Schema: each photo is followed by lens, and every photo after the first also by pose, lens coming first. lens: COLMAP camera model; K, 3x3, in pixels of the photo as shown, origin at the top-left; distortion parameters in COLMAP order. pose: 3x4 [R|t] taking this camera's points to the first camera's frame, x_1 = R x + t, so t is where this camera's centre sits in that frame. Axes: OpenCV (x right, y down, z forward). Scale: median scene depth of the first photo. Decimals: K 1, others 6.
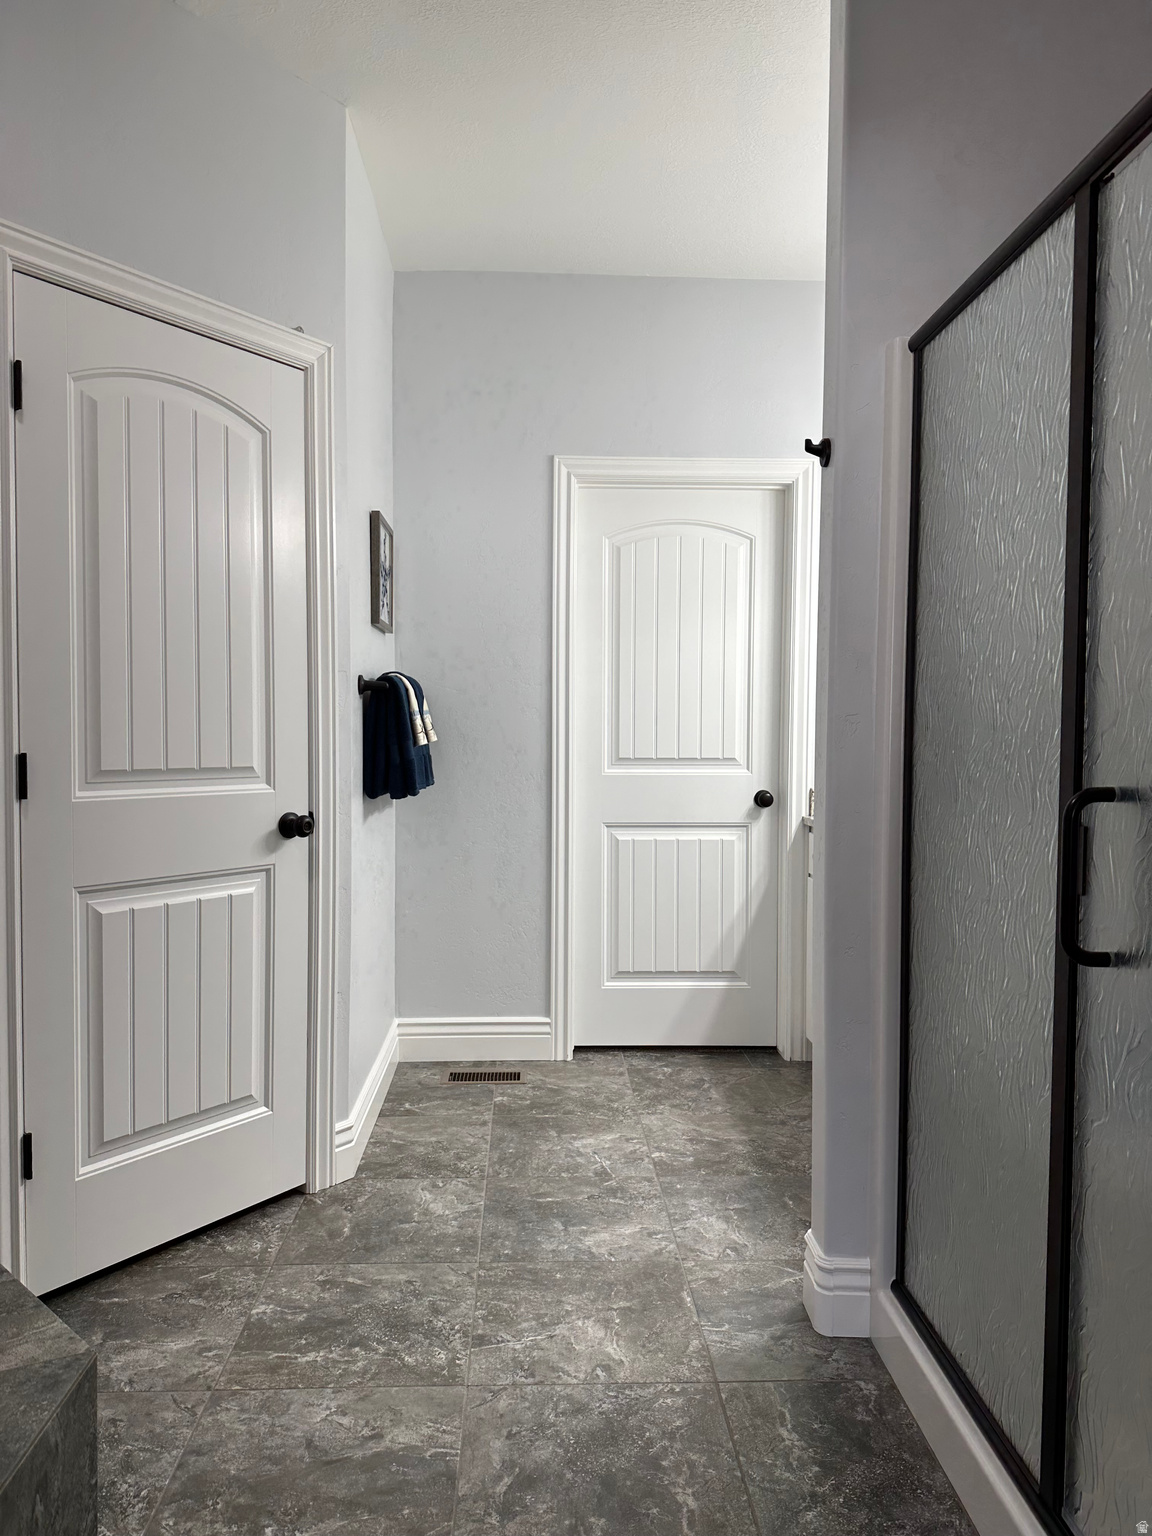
lens RADIAL K [[1087.2, 0, 576.6], [0, 1087.2, 767.5], [0, 0, 1]] dist [0.016551, -0.030646]
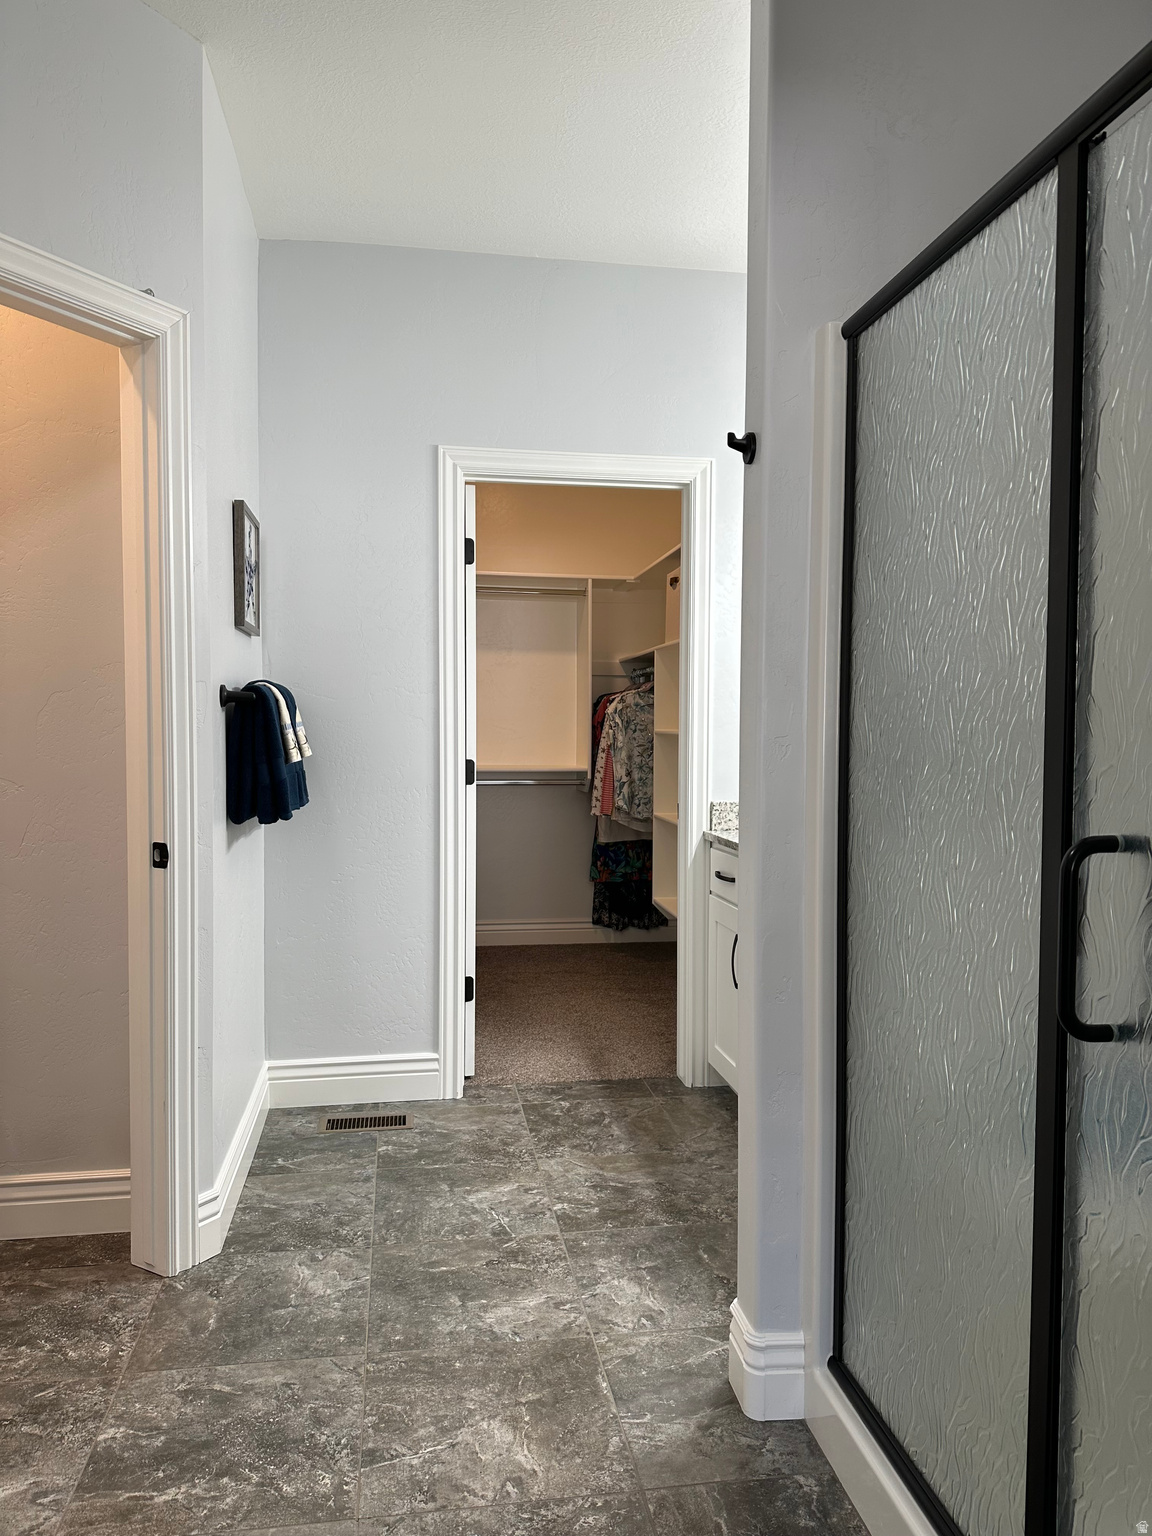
lens RADIAL K [[1087.2, 0, 579.0], [0, 1087.2, 766.8], [0, 0, 1]] dist [0.016551, -0.030646]
pose [[0.993020, -0.006891, 0.117747, -0.019158], [0.006636, 0.999975, 0.002550, -0.023212], [-0.117761, -0.001750, 0.993040, 0.102399]]
